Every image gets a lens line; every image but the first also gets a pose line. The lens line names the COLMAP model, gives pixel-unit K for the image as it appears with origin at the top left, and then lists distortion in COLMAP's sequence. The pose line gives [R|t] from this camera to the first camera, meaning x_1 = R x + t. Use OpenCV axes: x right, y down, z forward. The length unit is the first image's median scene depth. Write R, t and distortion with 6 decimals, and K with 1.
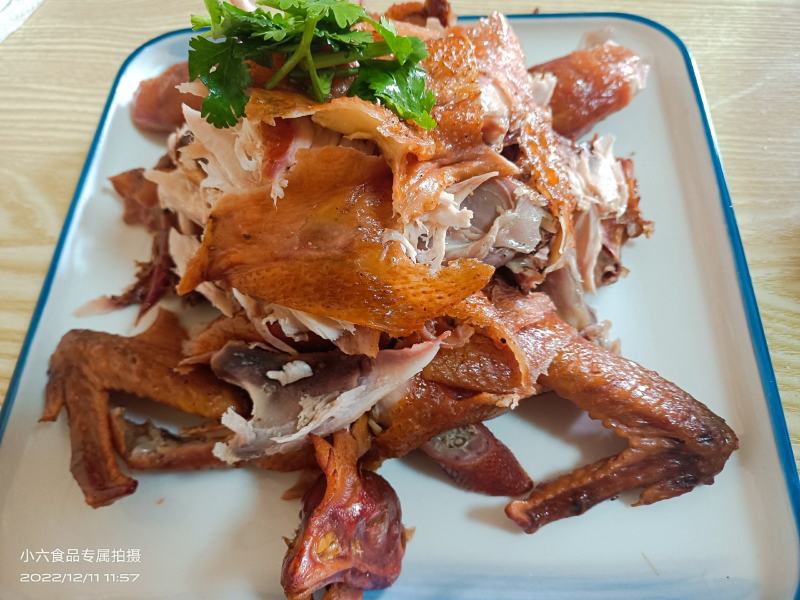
lens RADIAL K [[611.3, 0, 400.0], [0, 611.3, 300.0], [0, 0, 1]] dist [0.049288, -0.170069]
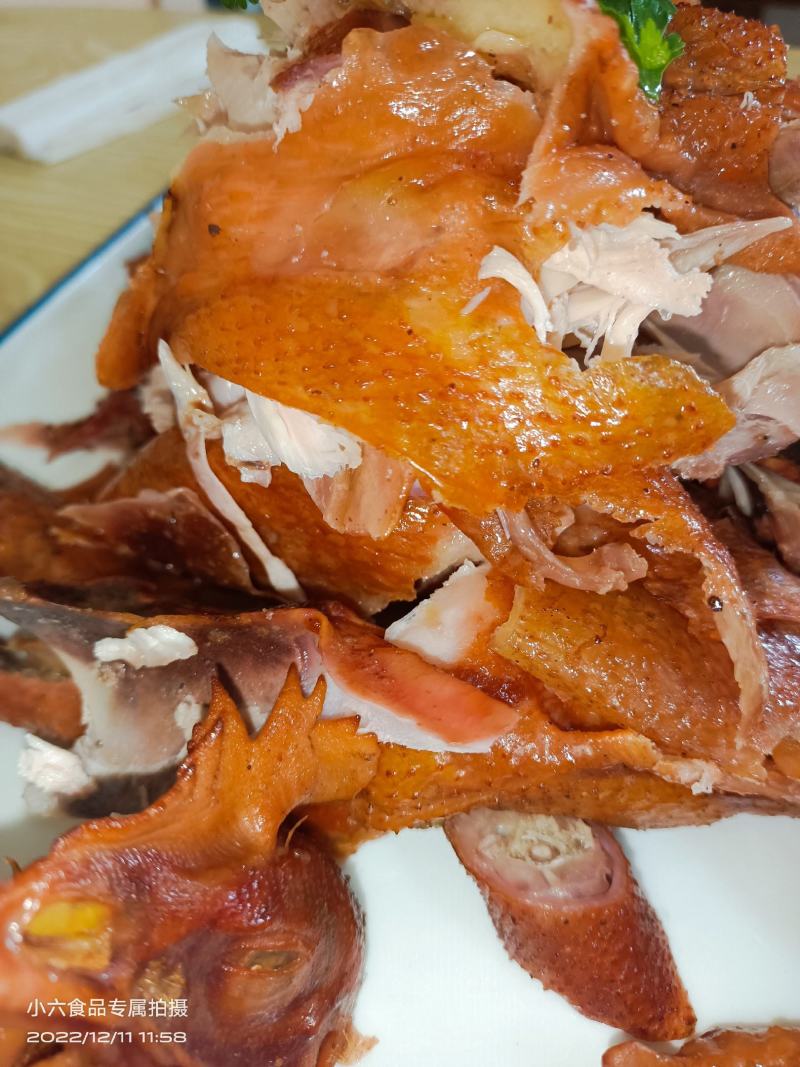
lens RADIAL K [[834.4, 0, 400.0], [0, 834.4, 533.5], [0, 0, 1]] dist [-0.046373, -0.004209]
pose [[0.933645, 0.258522, -0.247939, 0.094945], [-0.306748, 0.934474, -0.180734, 0.169559], [0.184969, 0.244796, 0.951767, 0.424733]]
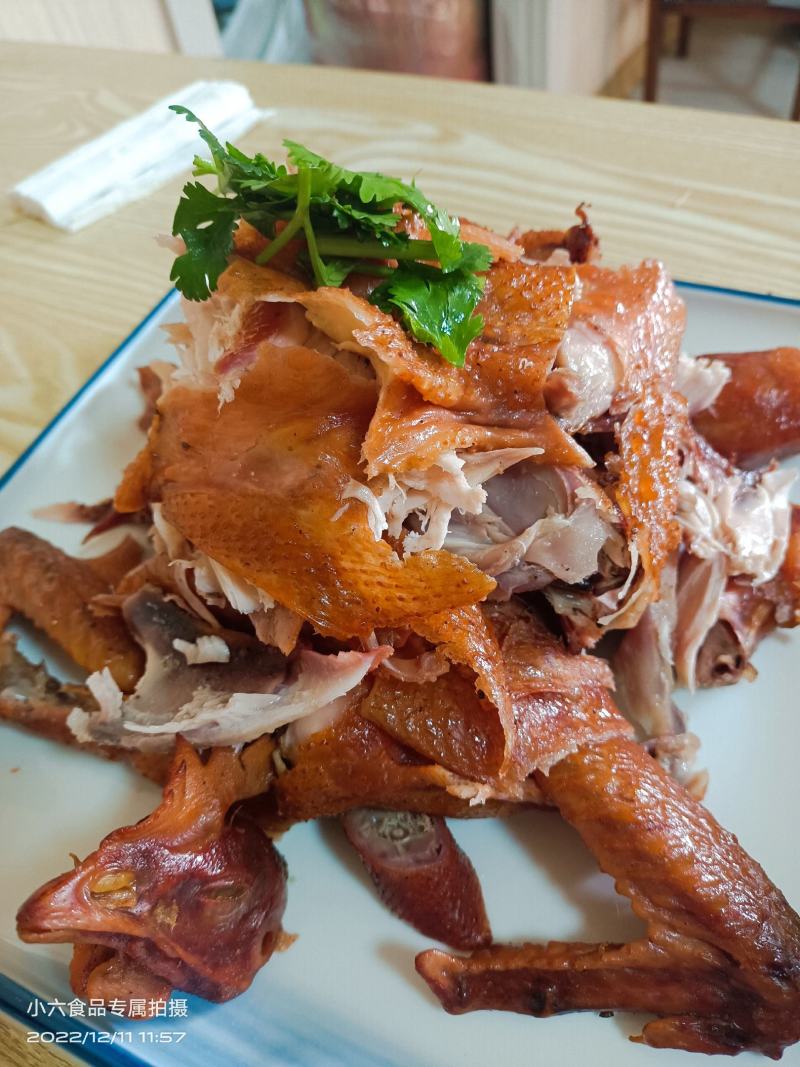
lens RADIAL K [[815.3, 0, 400.0], [0, 815.3, 533.5], [0, 0, 1]] dist [0.049288, -0.170069]
pose [[0.928335, 0.268780, -0.256810, 0.249082], [-0.304187, 0.946339, -0.109146, 0.024092], [0.213694, 0.179442, 0.960279, 0.106571]]
